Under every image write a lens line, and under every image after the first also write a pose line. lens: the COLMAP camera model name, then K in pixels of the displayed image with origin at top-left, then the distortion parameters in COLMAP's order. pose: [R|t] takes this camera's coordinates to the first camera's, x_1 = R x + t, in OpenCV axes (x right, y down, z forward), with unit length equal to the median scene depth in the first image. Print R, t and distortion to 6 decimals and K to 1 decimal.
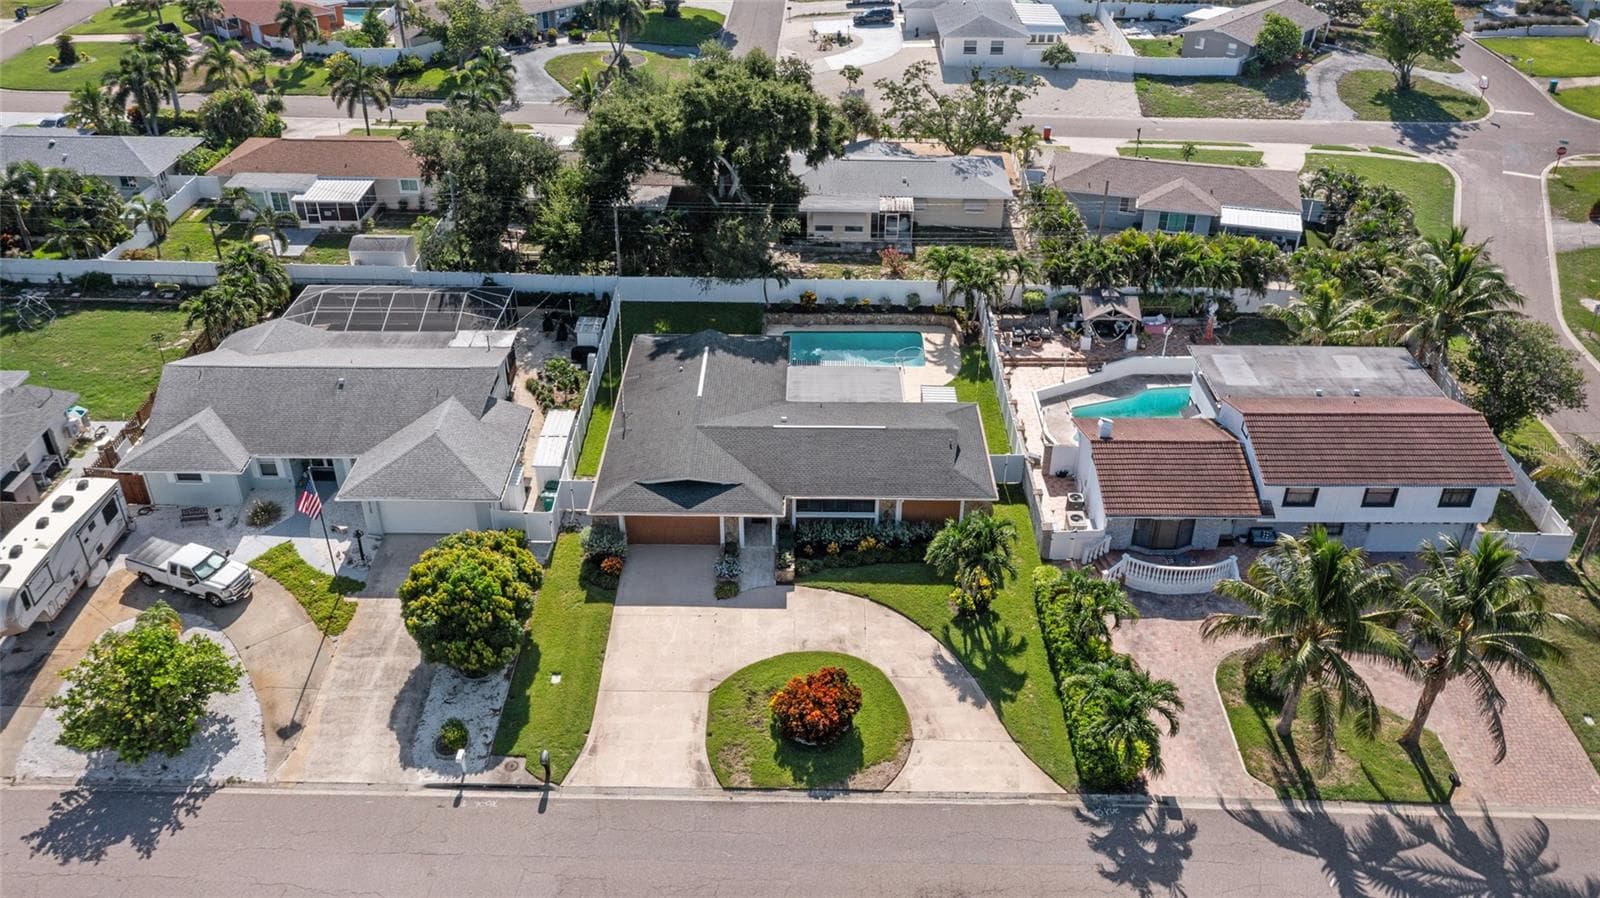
lens RADIAL K [[1258.9, 0, 793.3], [0, 1258.9, 457.0], [0, 0, 1]] dist [0.000470, 0.004326]
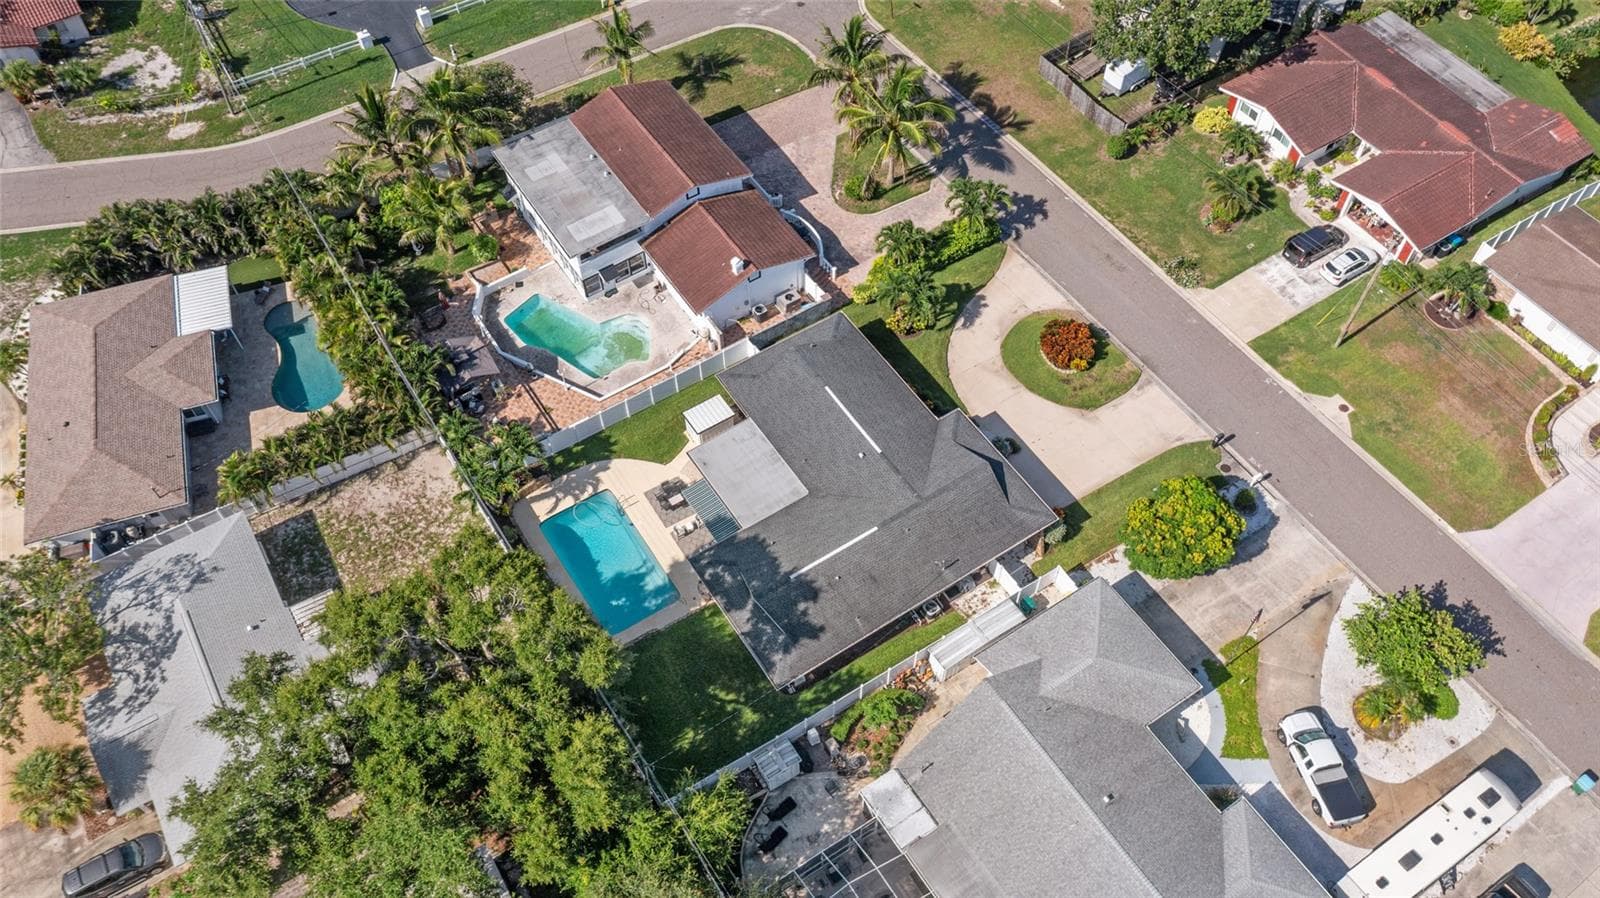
lens RADIAL K [[1258.9, 0, 793.3], [0, 1258.9, 457.0], [0, 0, 1]] dist [0.000470, 0.004326]
pose [[-0.552234, -0.685653, 0.474254, -0.574324], [0.461315, 0.222522, 0.858878, -1.157114], [-0.694425, 0.693083, 0.193418, 0.941471]]
